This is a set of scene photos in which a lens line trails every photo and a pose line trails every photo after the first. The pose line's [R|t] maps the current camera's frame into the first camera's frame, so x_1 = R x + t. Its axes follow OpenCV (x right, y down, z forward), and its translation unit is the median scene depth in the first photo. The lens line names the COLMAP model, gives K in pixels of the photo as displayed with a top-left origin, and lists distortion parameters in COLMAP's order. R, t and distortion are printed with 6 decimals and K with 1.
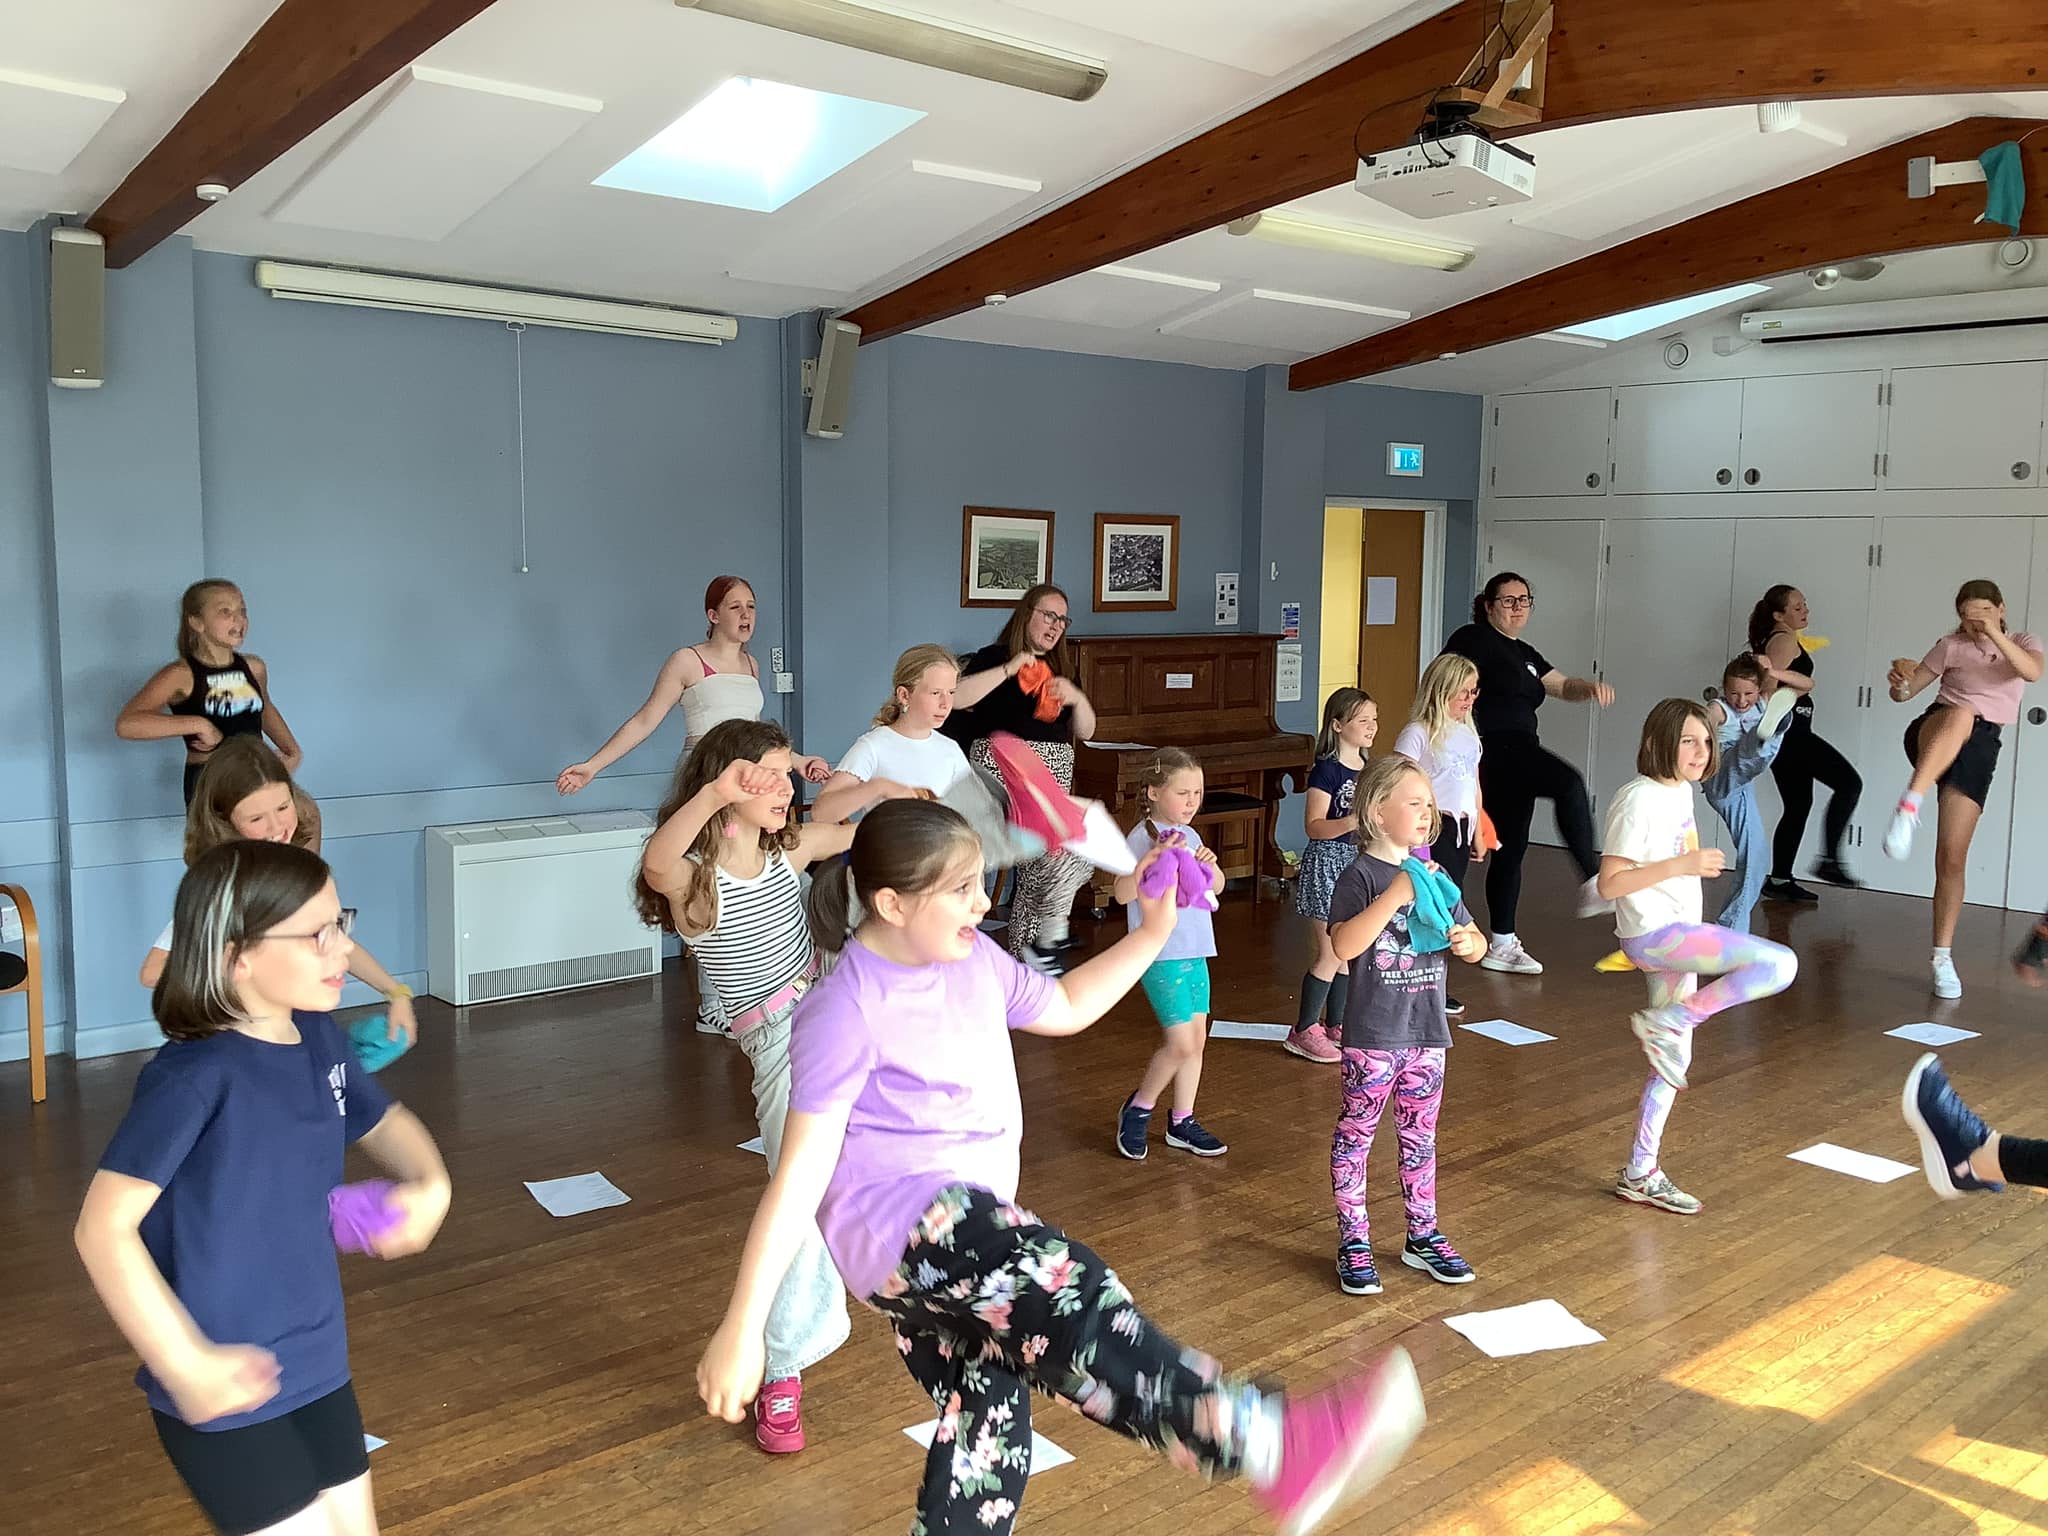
lens RADIAL K [[1902.9, 0, 1024.0], [0, 1902.9, 768.0], [0, 0, 1]] dist [0.165017, -0.291520]
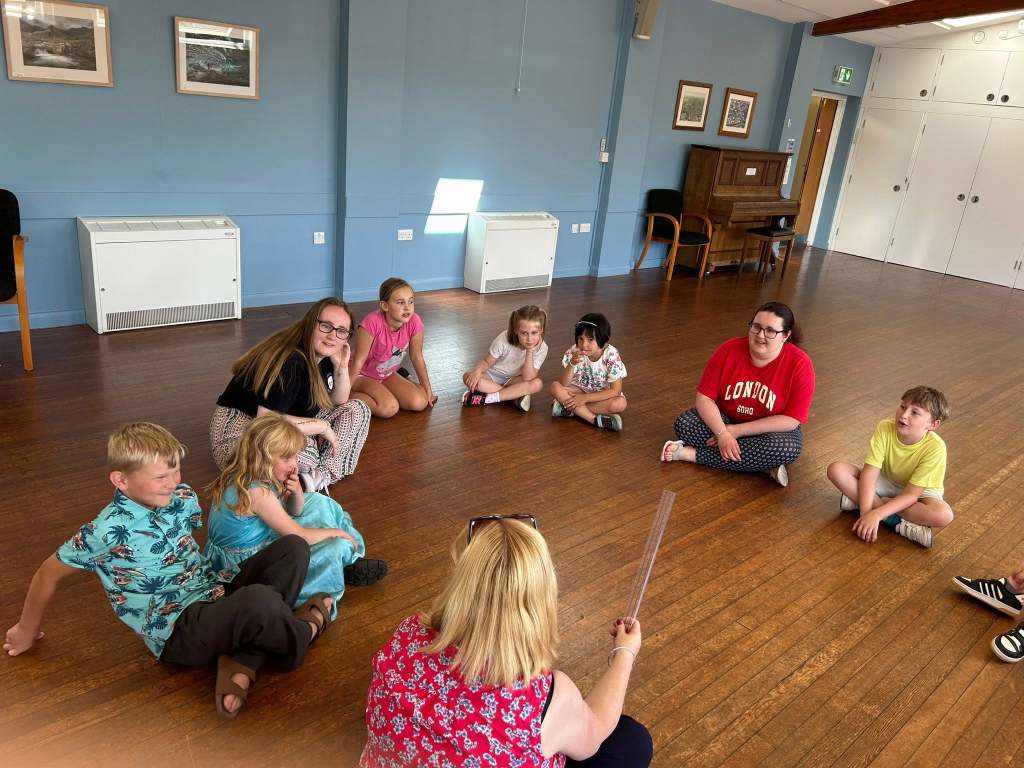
lens RADIAL K [[784.9, 0, 512.0], [0, 784.9, 384.0], [0, 0, 1]] dist [0.074070, -0.063273]
pose [[0.995910, 0.080652, 0.040718, -0.217041], [-0.087832, 0.969891, 0.227151, 0.008973], [-0.021172, -0.229799, 0.973008, 0.045933]]
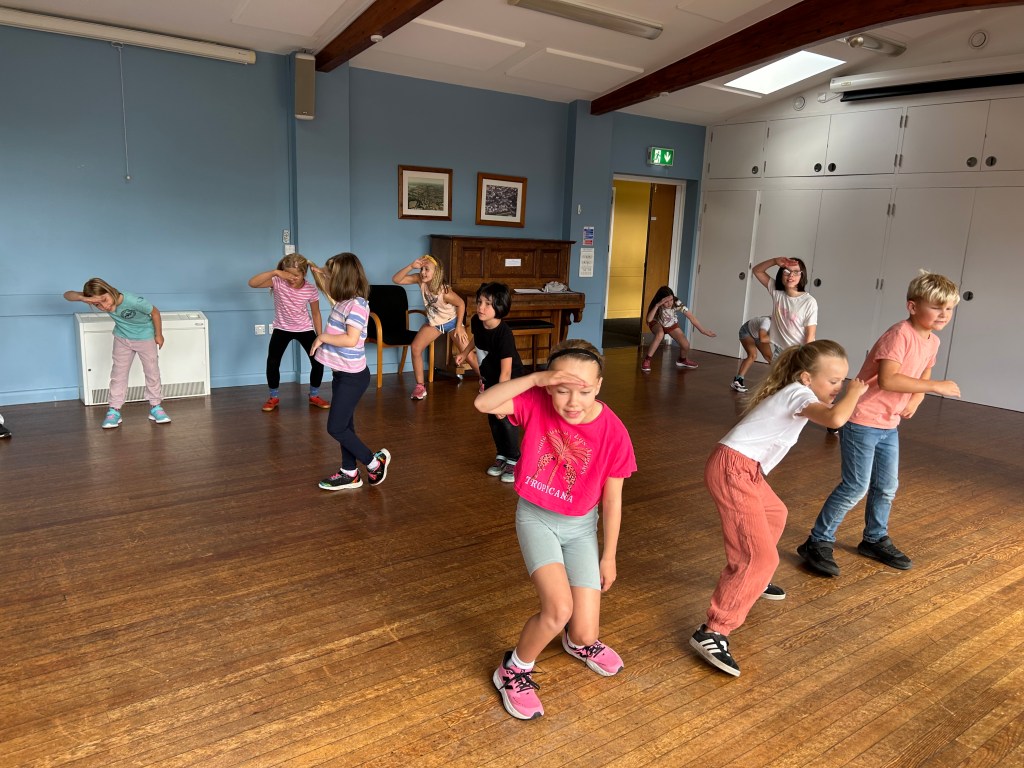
lens RADIAL K [[770.3, 0, 508.5], [0, 770.3, 397.9], [0, 0, 1]] dist [0.101227, -0.129230]
pose [[0.992935, 0.055589, -0.104832, 0.165384], [-0.044300, 0.993262, 0.107093, 0.008650], [0.110078, -0.101692, 0.988707, 0.190357]]
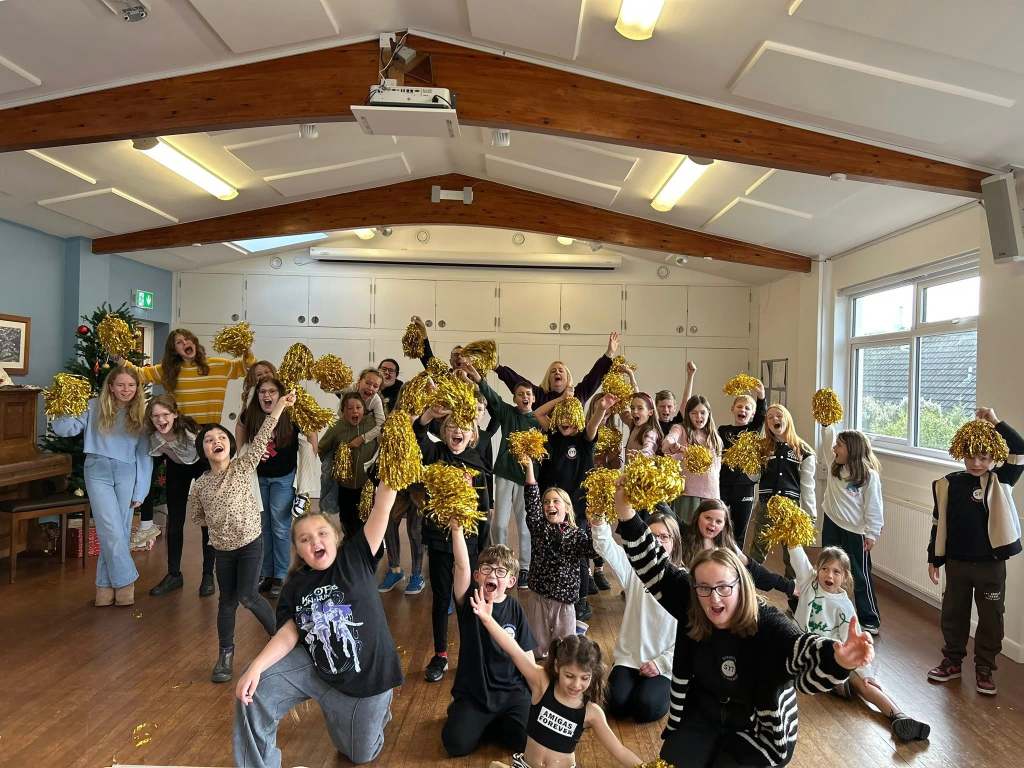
lens RADIAL K [[784.9, 0, 512.0], [0, 784.9, 384.0], [0, 0, 1]] dist [0.074070, -0.063273]
pose [[0.686657, 0.002928, 0.726975, -0.139921], [0.063883, 0.995880, -0.064351, -0.004511], [-0.724169, 0.090629, 0.683641, 0.243130]]
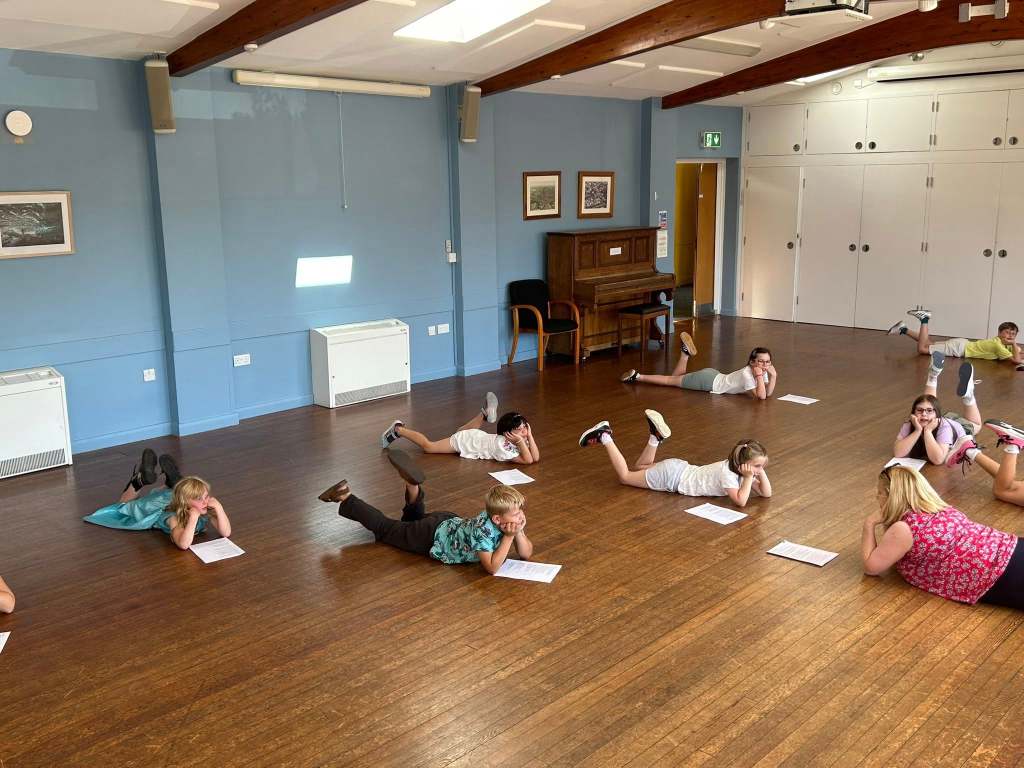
lens RADIAL K [[996.6, 0, 512.0], [0, 996.6, 384.0], [0, 0, 1]] dist [0.195224, -0.353770]
pose [[0.996831, -0.038464, 0.069633, -0.124634], [0.031636, 0.994818, 0.096628, -0.009045], [-0.072989, -0.094119, 0.992882, -0.135353]]
